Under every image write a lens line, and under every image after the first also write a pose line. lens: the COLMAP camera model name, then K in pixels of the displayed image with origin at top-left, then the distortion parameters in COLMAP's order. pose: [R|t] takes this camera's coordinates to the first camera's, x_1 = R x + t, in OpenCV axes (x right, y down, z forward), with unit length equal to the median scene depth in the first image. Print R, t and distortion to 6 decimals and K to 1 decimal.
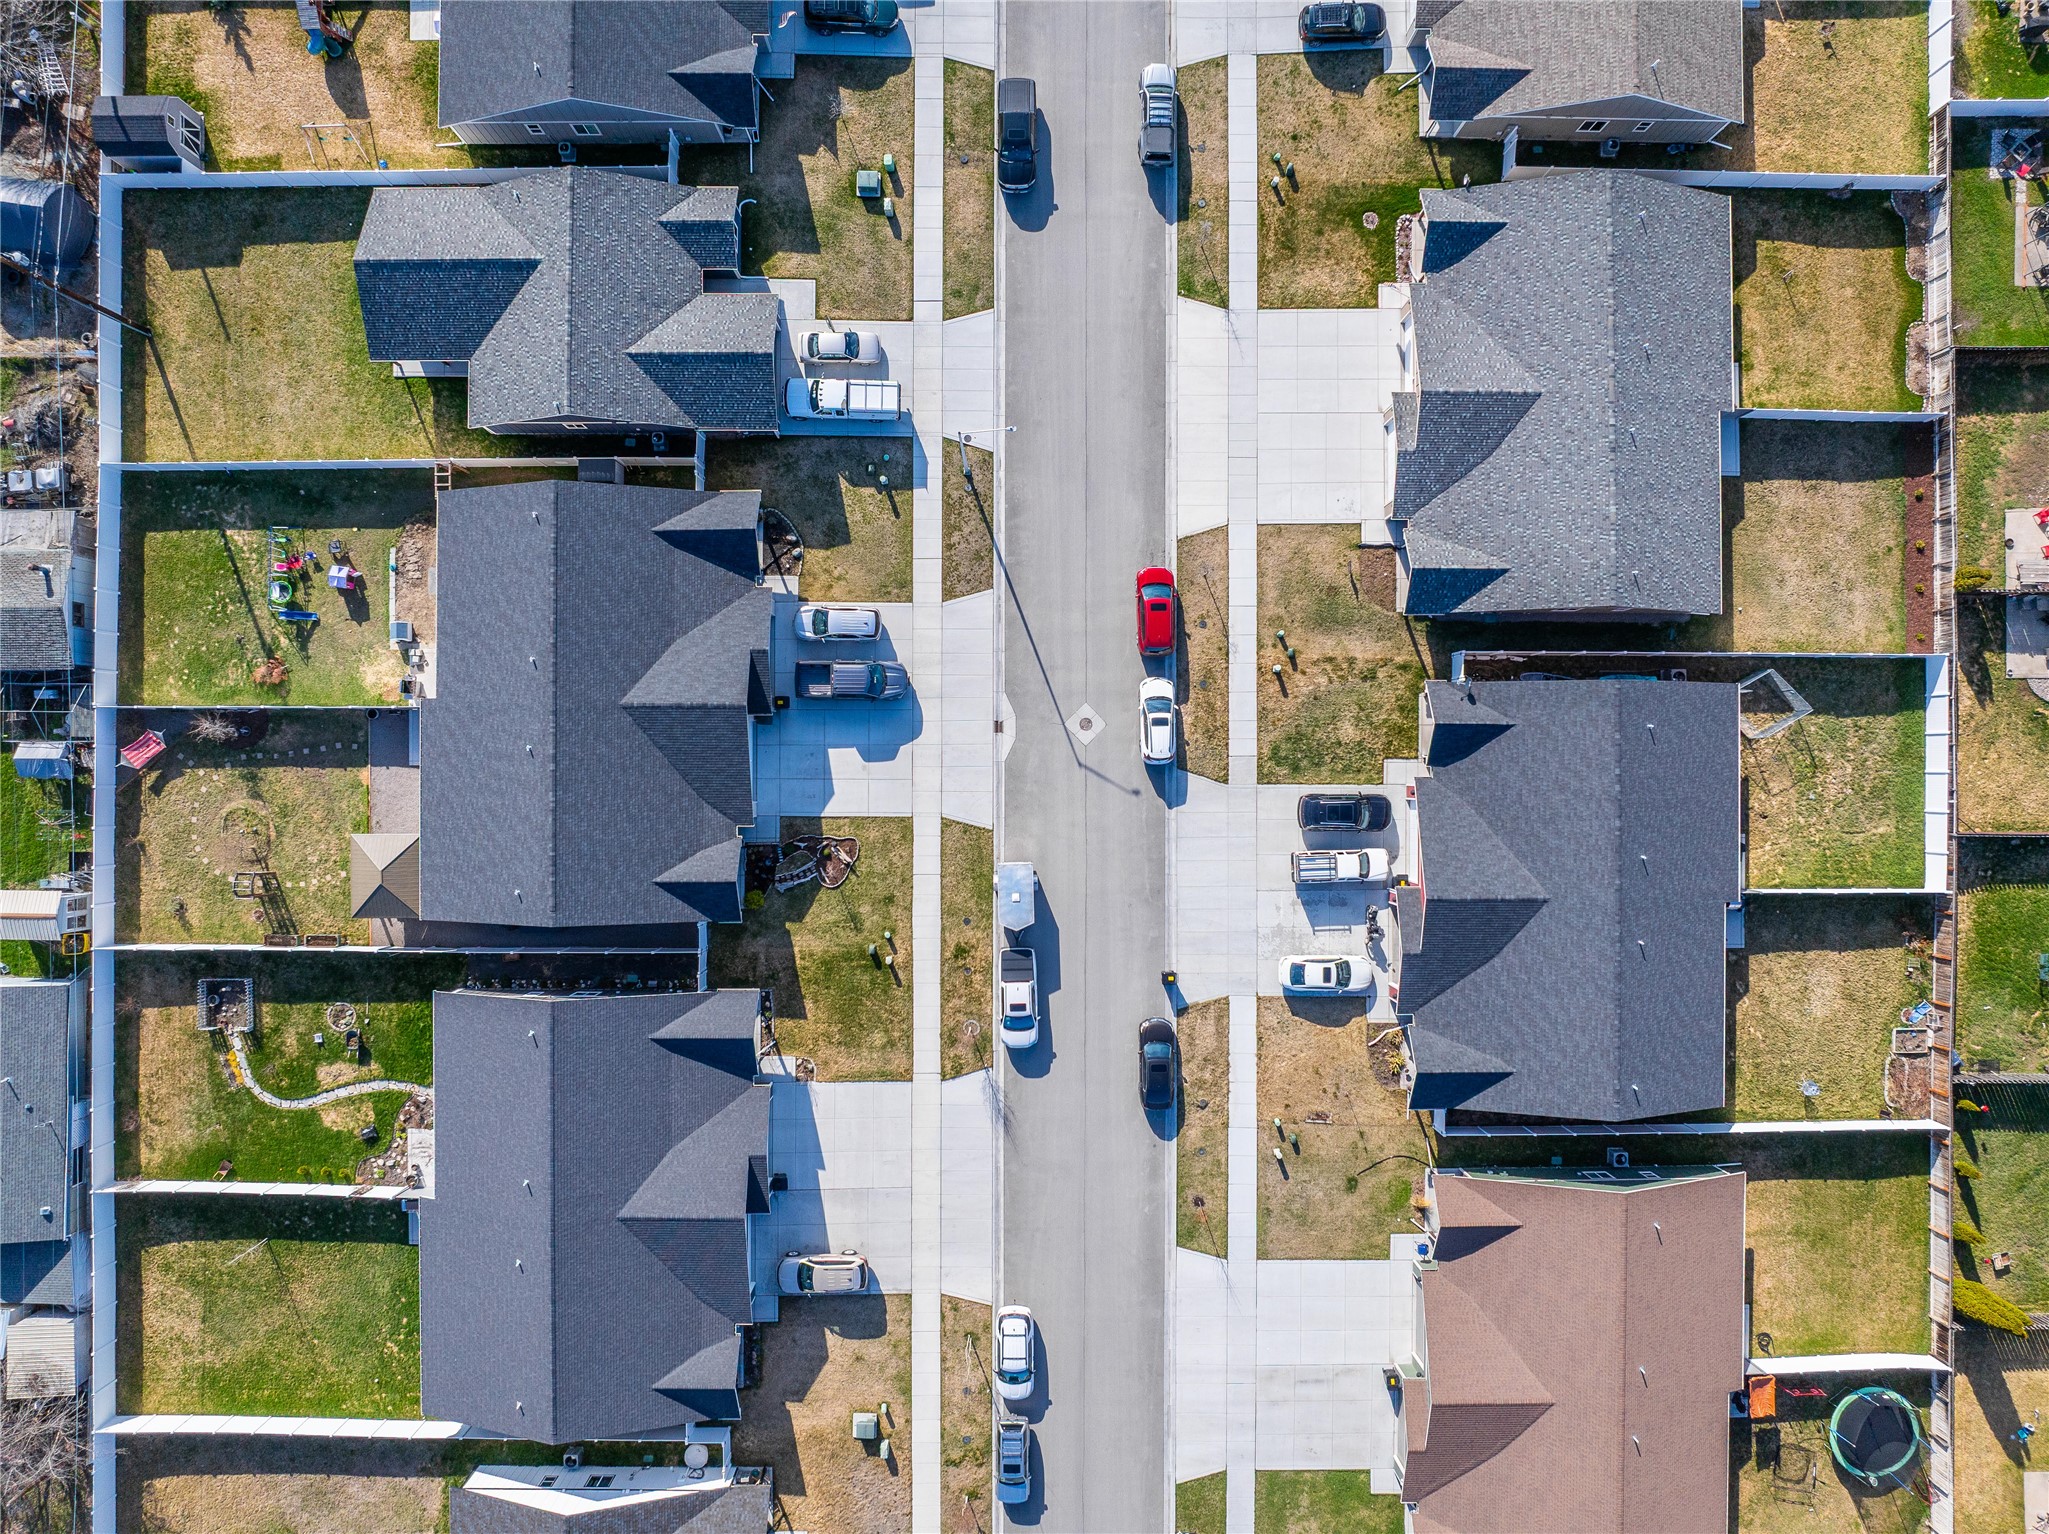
lens RADIAL K [[1449.4, 0, 1035.7], [0, 1449.4, 773.0], [0, 0, 1]] dist [-0.036861, -0.000406]
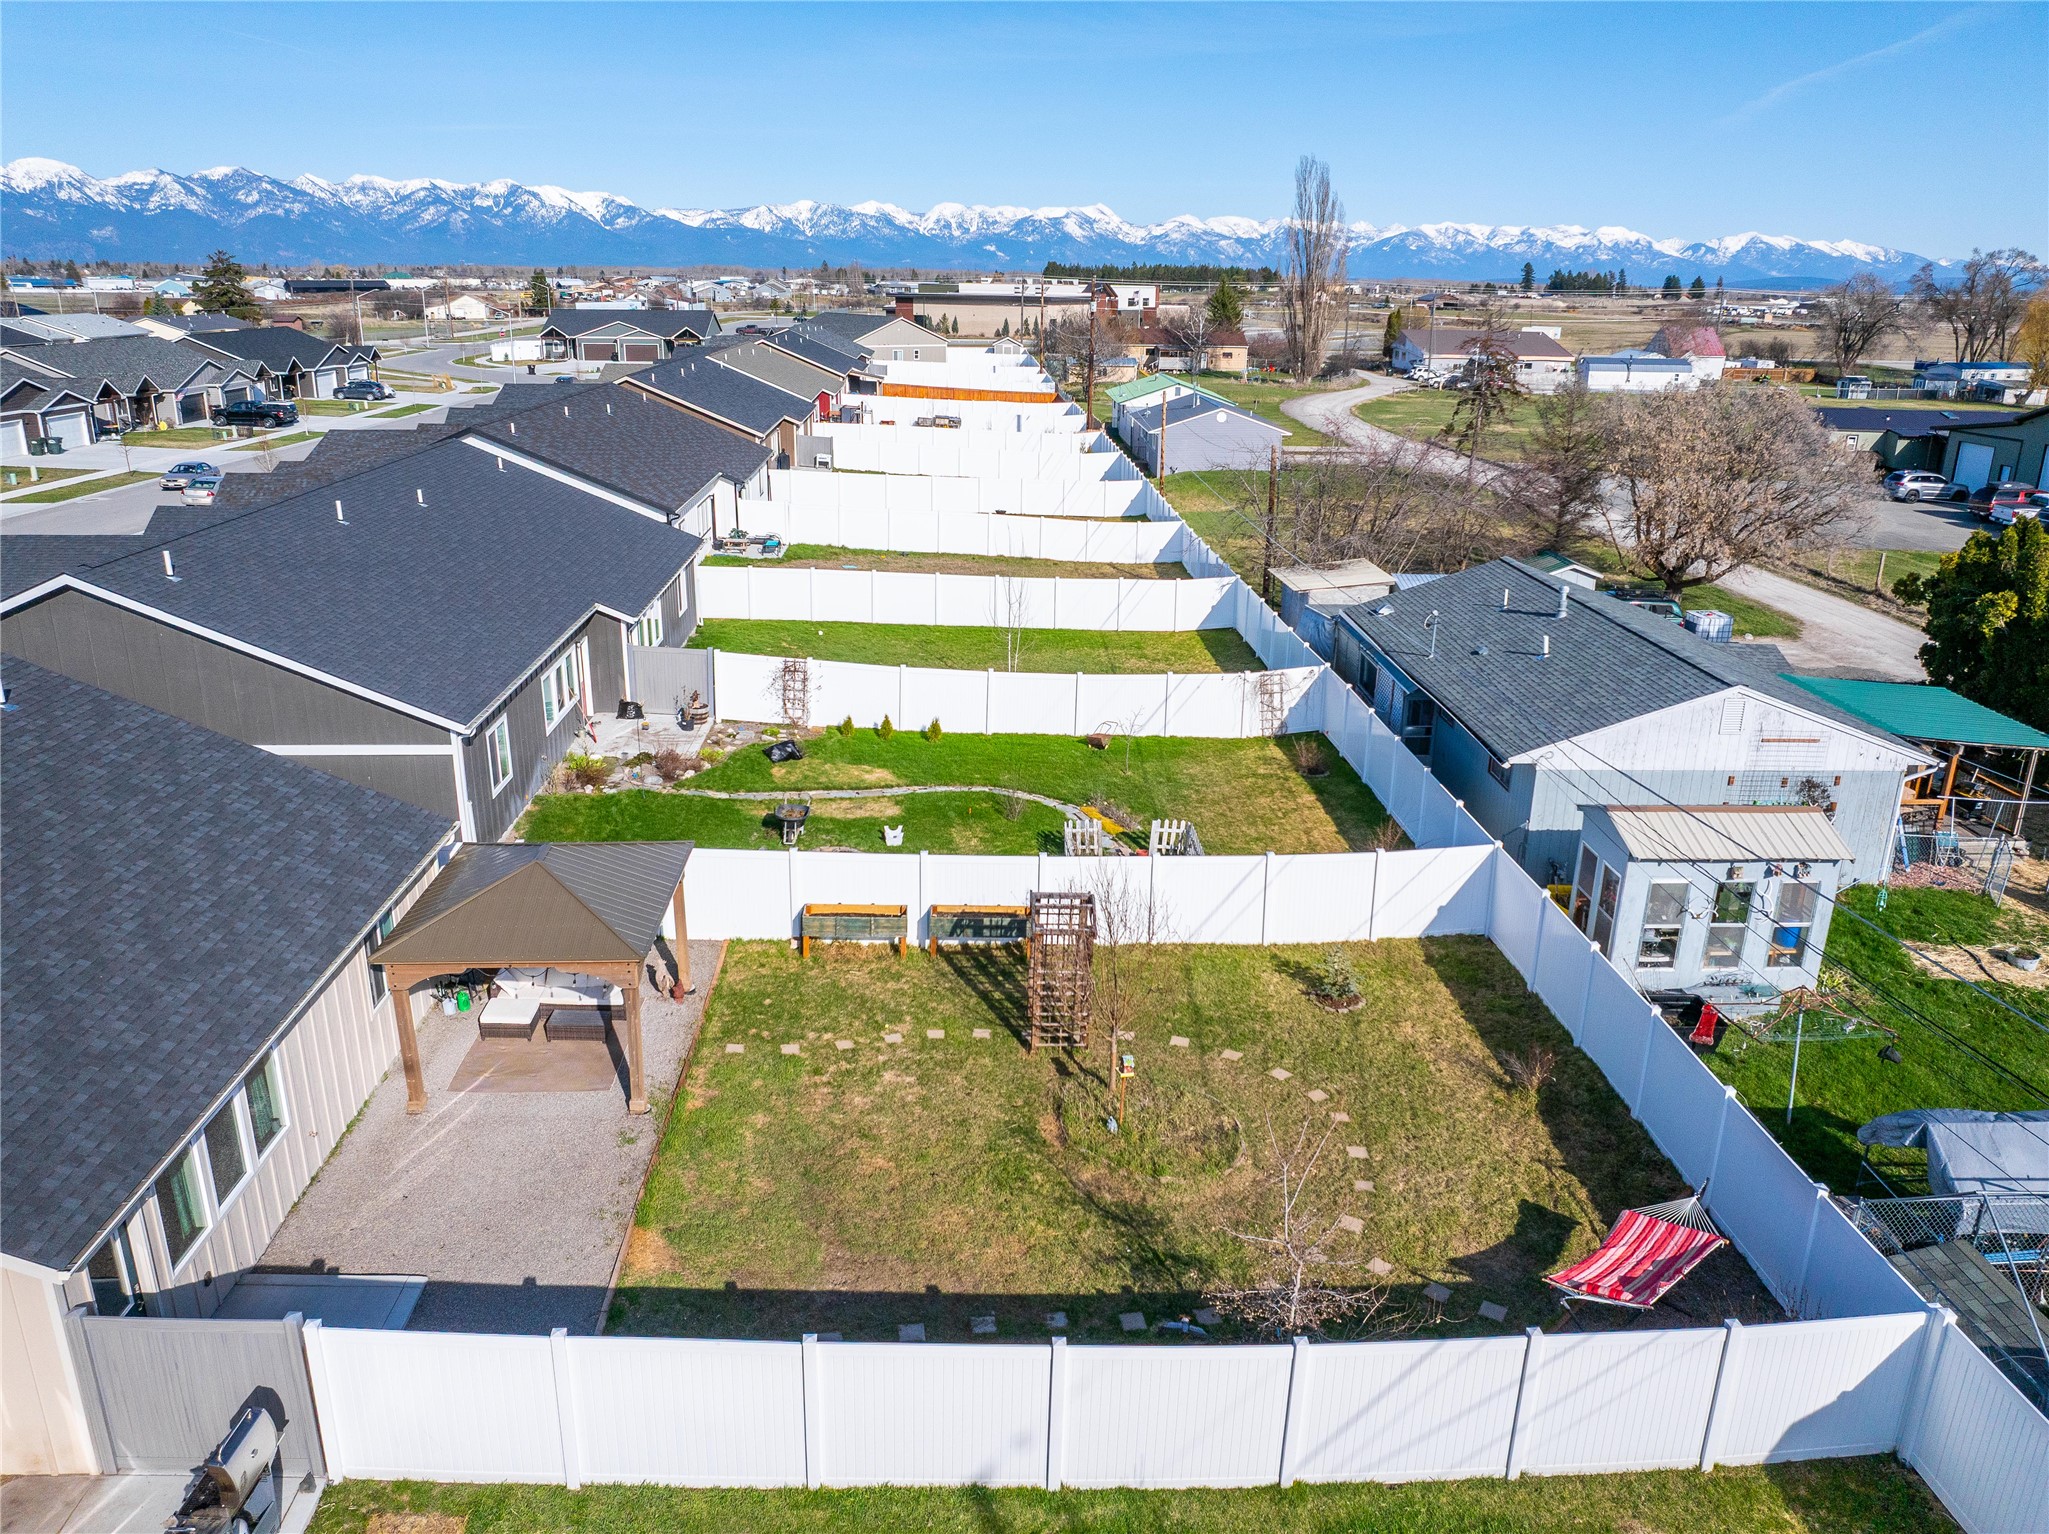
lens RADIAL K [[1449.4, 0, 1035.7], [0, 1449.4, 773.0], [0, 0, 1]] dist [-0.036861, -0.000406]
pose [[-0.997476, -0.010230, -0.070269, -0.510076], [-0.063222, -0.322639, 0.944408, -0.191543], [-0.032333, 0.946467, 0.321177, 0.850827]]
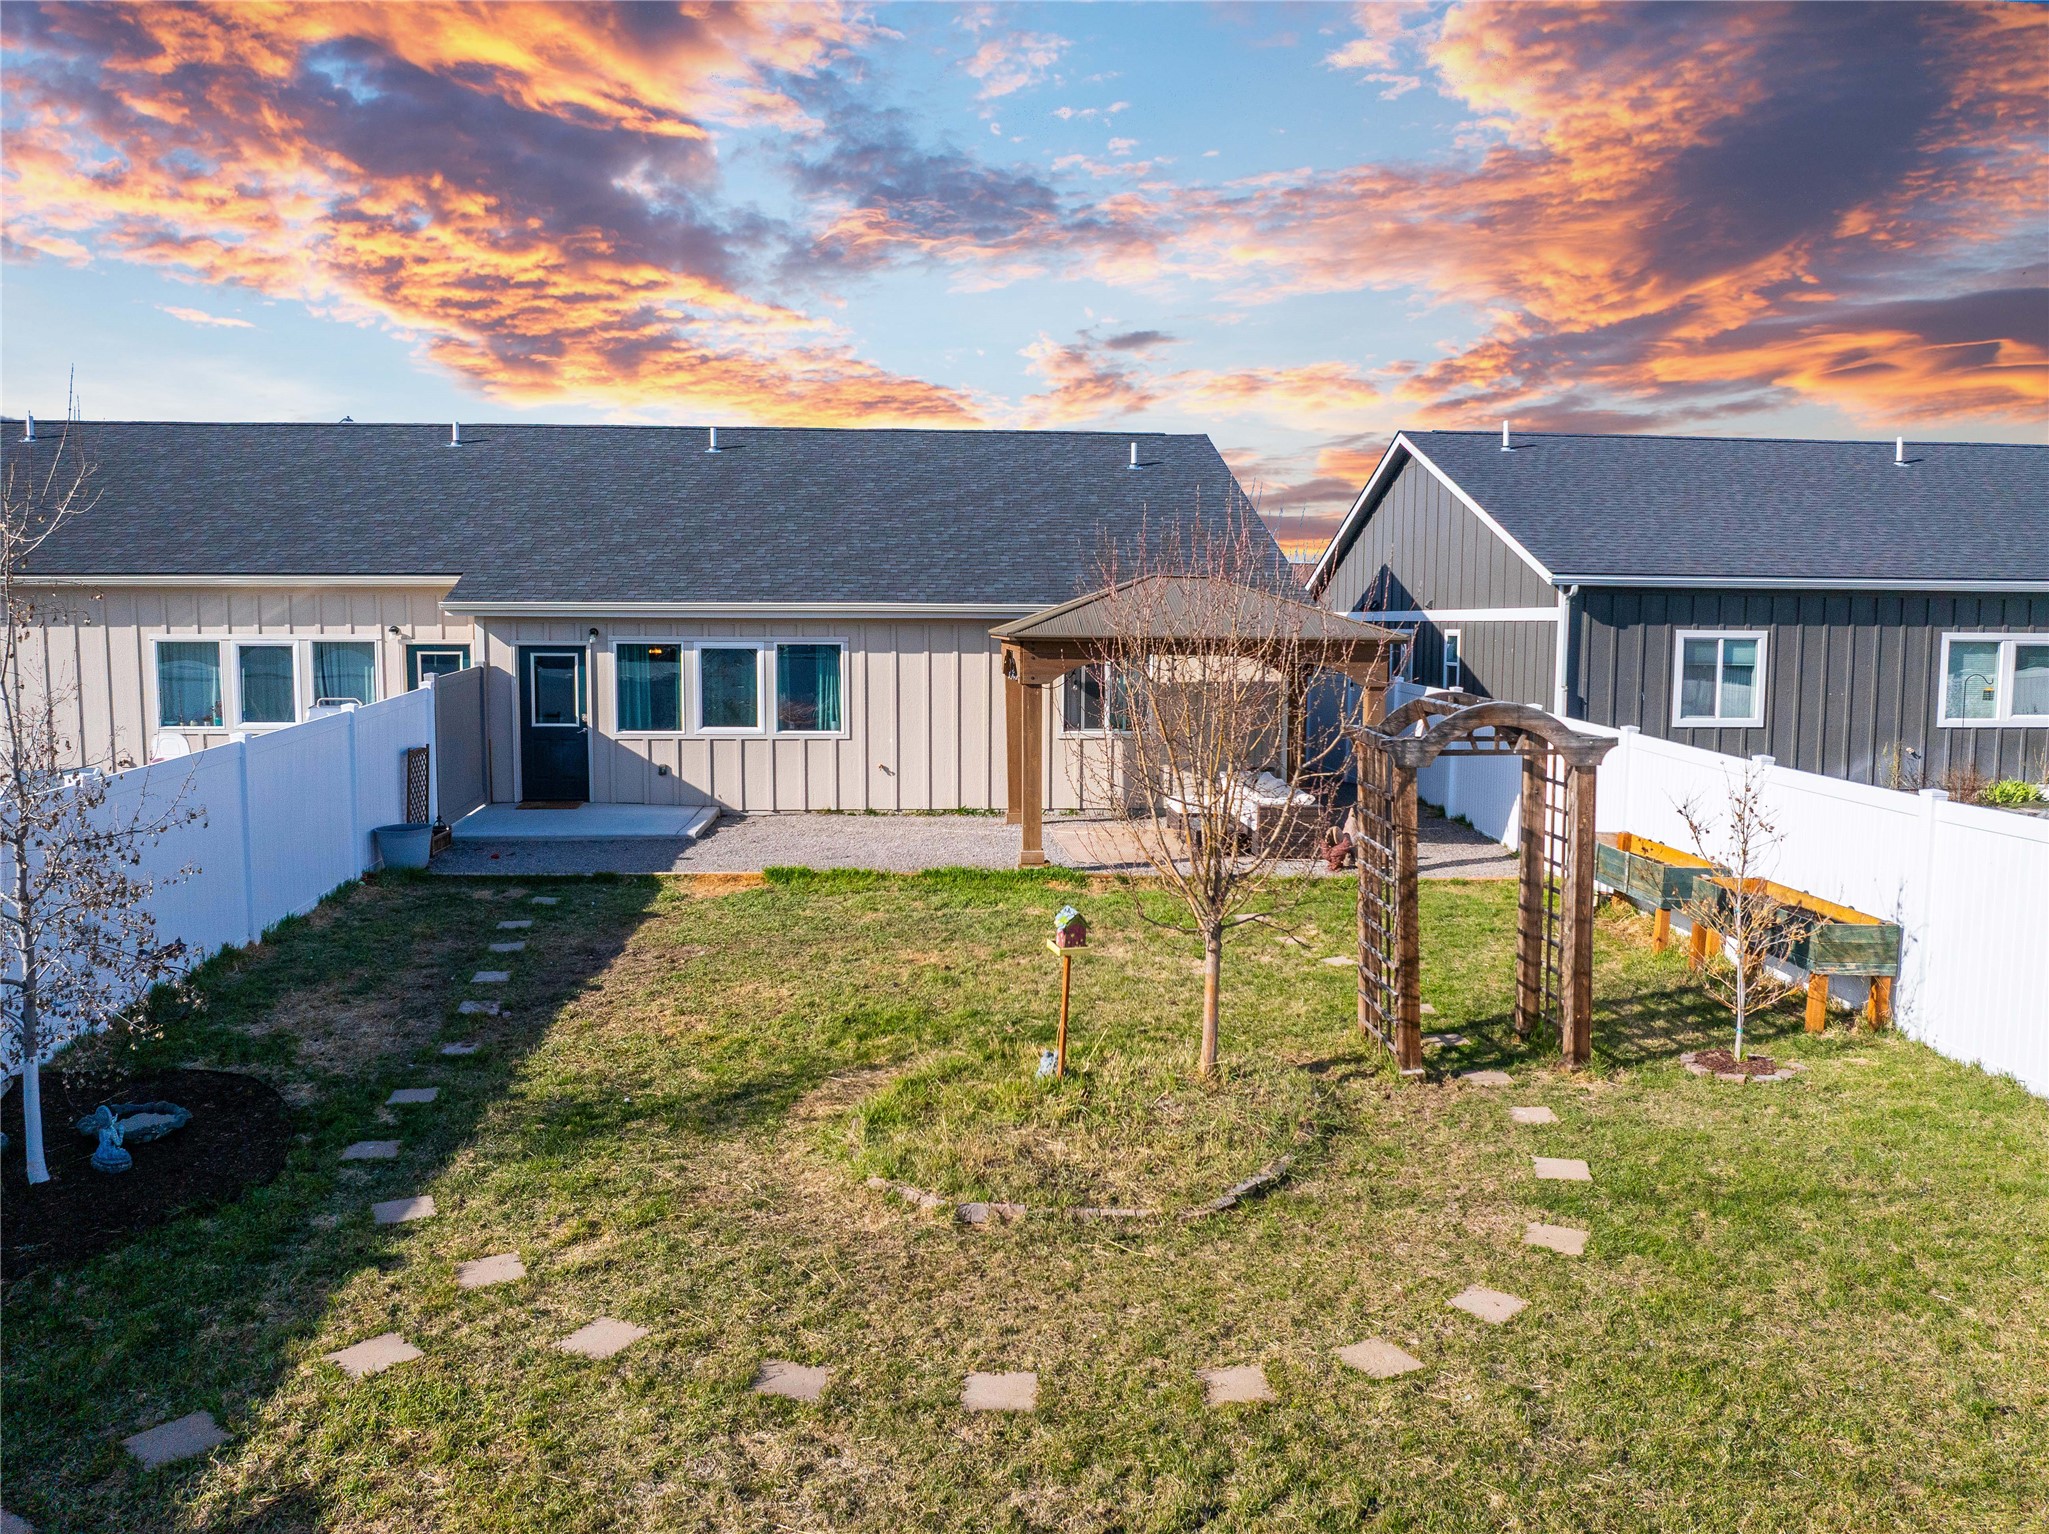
lens RADIAL K [[1462.9, 0, 1031.1], [0, 1462.9, 764.3], [0, 0, 1]] dist [-0.046038, 0.000938]
pose [[-0.080801, -0.110268, 0.990612, -0.657403], [0.996718, -0.003914, 0.080863, 0.028421], [-0.005039, 0.993894, 0.110222, 0.960570]]
